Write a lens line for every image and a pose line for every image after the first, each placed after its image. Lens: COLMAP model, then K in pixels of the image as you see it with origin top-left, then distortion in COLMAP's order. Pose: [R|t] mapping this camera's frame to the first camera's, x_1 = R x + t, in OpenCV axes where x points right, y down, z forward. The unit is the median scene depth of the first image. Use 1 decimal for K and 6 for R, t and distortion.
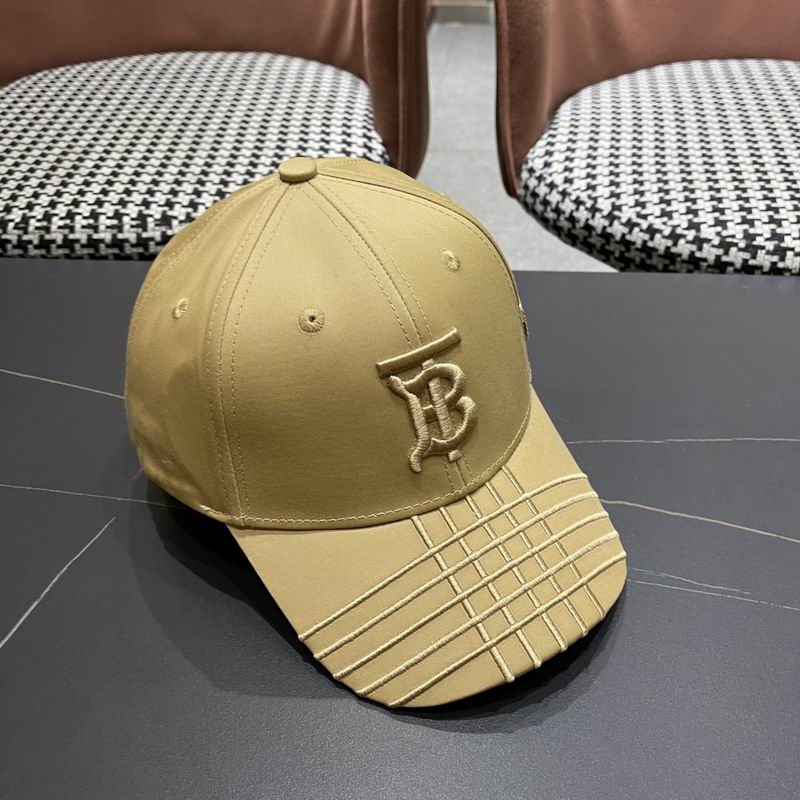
lens RADIAL K [[832.4, 0, 414.5], [0, 832.4, 416.1], [0, 0, 1]] dist [0.018870, 0.000000]
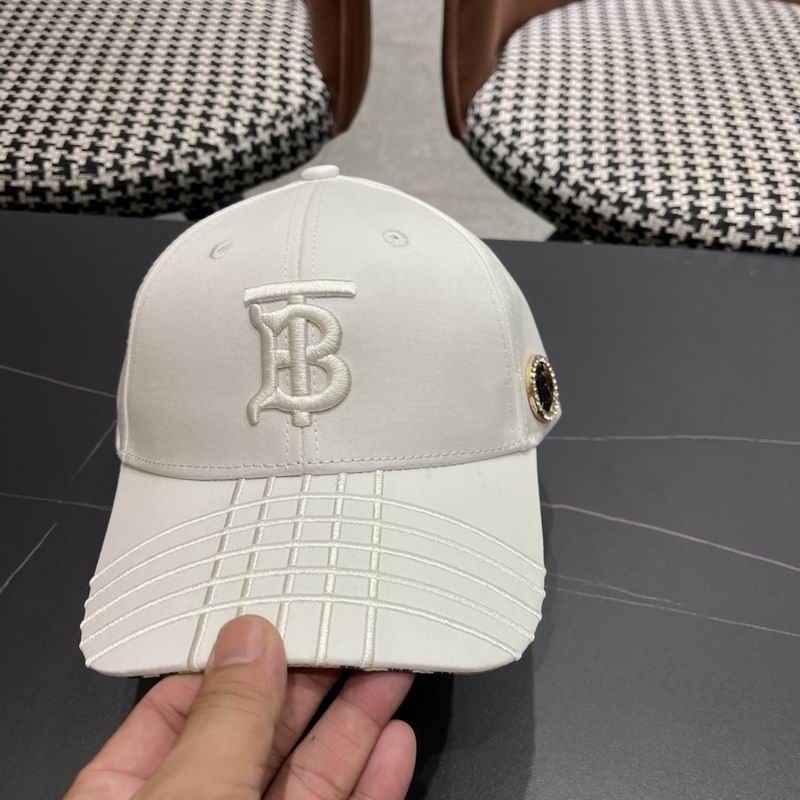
lens RADIAL K [[832.4, 0, 410.1], [0, 832.4, 405.2], [0, 0, 1]] dist [0.018870, 0.000000]
pose [[0.996526, 0.007088, 0.082982, -0.017672], [-0.017949, 0.991235, 0.130887, -0.099046], [-0.081327, -0.131922, 0.987918, 0.010262]]
